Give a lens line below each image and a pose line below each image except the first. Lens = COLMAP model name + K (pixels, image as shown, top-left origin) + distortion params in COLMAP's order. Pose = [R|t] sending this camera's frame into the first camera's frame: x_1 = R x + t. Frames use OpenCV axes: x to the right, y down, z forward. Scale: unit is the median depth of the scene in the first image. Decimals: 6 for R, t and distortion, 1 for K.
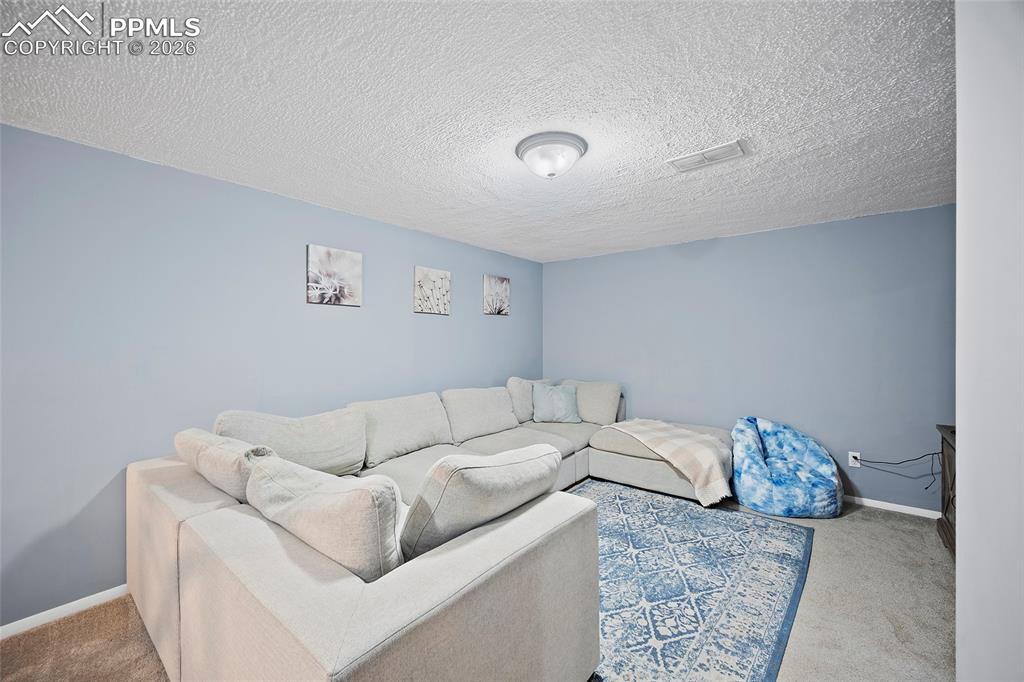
lens RADIAL K [[407.6, 0, 506.3], [0, 407.6, 338.9], [0, 0, 1]] dist [0.000197, -0.000043]
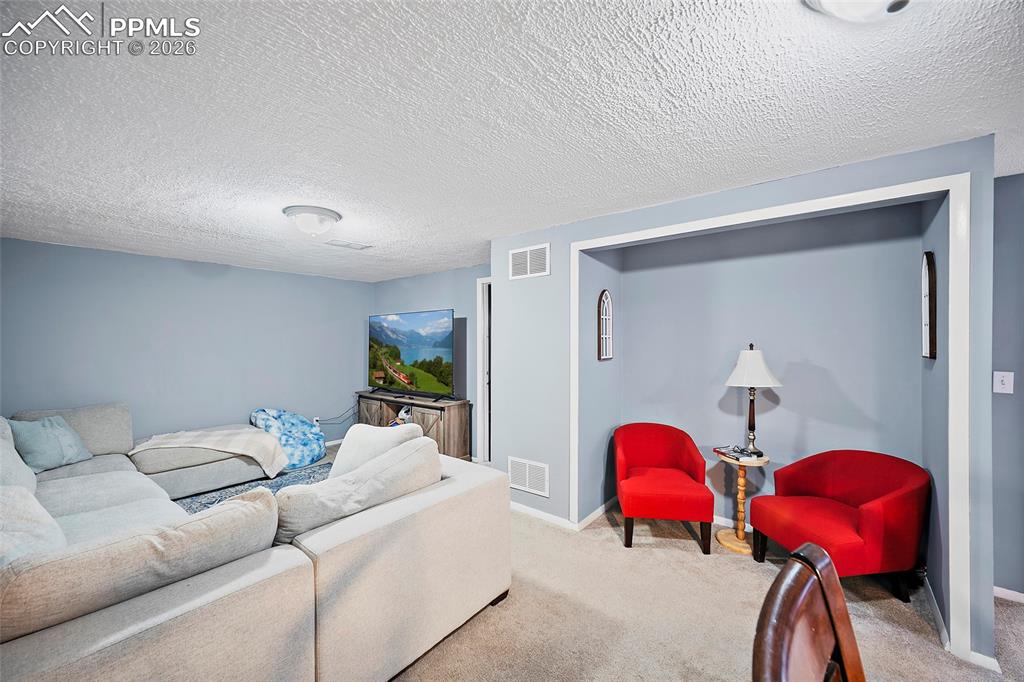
lens RADIAL K [[400.3, 0, 500.0], [0, 400.3, 344.2], [0, 0, 1]] dist [0.000987, 0.000133]
pose [[-0.000454, -0.003088, 0.999995, -0.806427], [-0.002724, 0.999992, 0.003086, -0.029141], [-0.999996, -0.002722, -0.000463, 0.262261]]
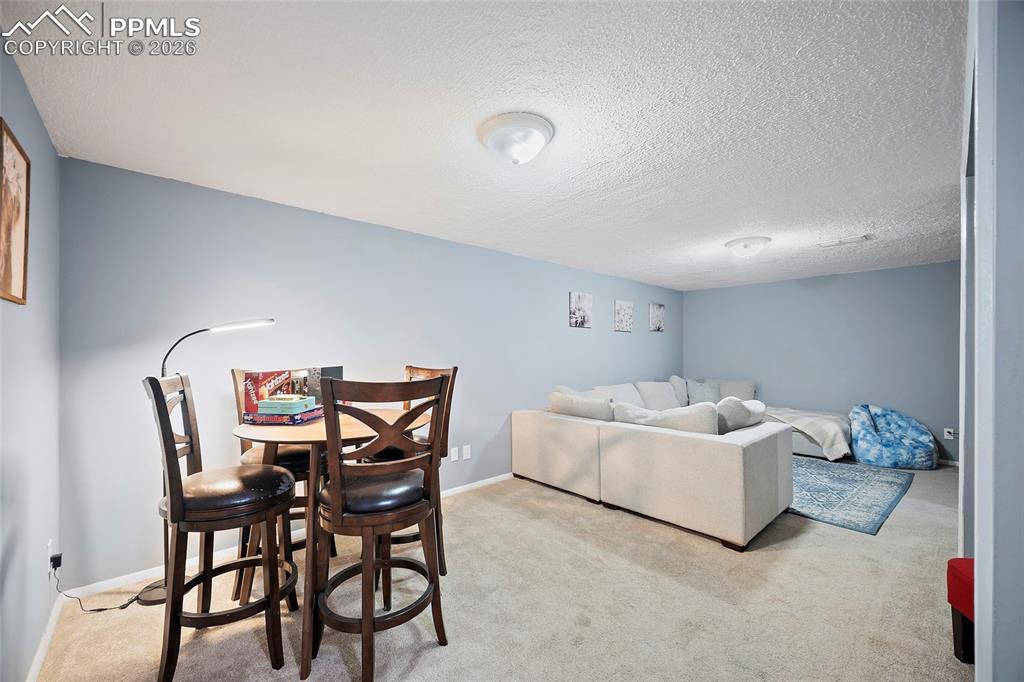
lens RADIAL K [[402.0, 0, 511.6], [0, 402.0, 352.7], [0, 0, 1]] dist [0.001809, 0.000569]
pose [[0.988417, 0.000833, -0.151762, -0.437114], [-0.000109, 0.999989, 0.004780, 0.010405], [0.151765, -0.004708, 0.988405, -0.619684]]
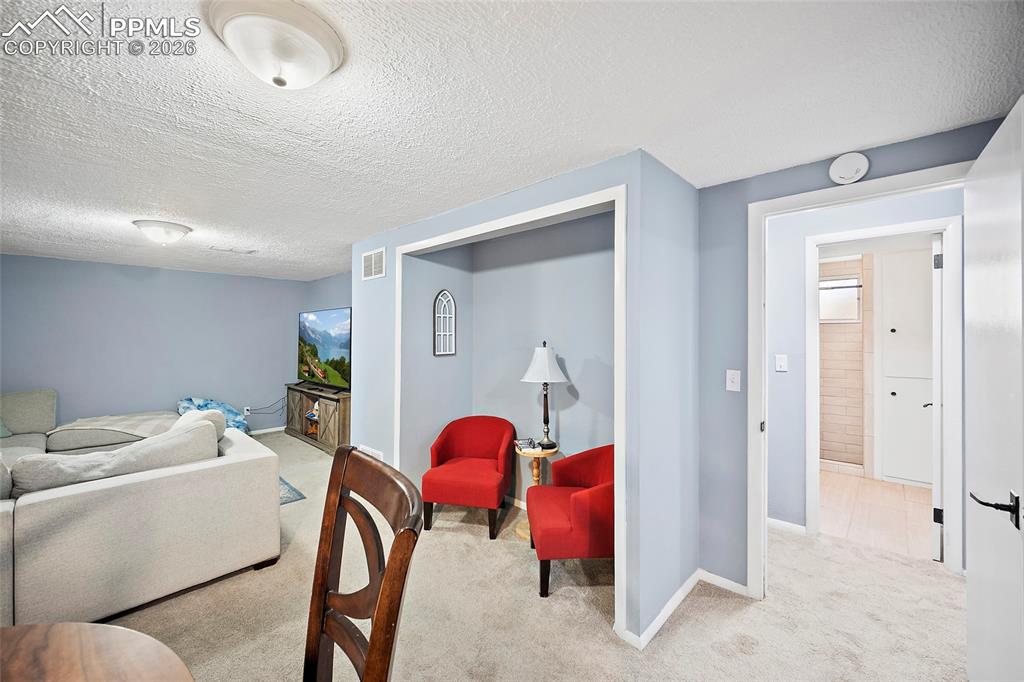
lens RADIAL K [[409.6, 0, 492.9], [0, 409.6, 335.2], [0, 0, 1]] dist [0.000926, 0.000320]
pose [[0.090934, 0.007487, 0.995829, -0.879647], [-0.006544, 0.999955, -0.006921, -0.035236], [-0.995835, -0.005888, 0.090979, -0.251314]]
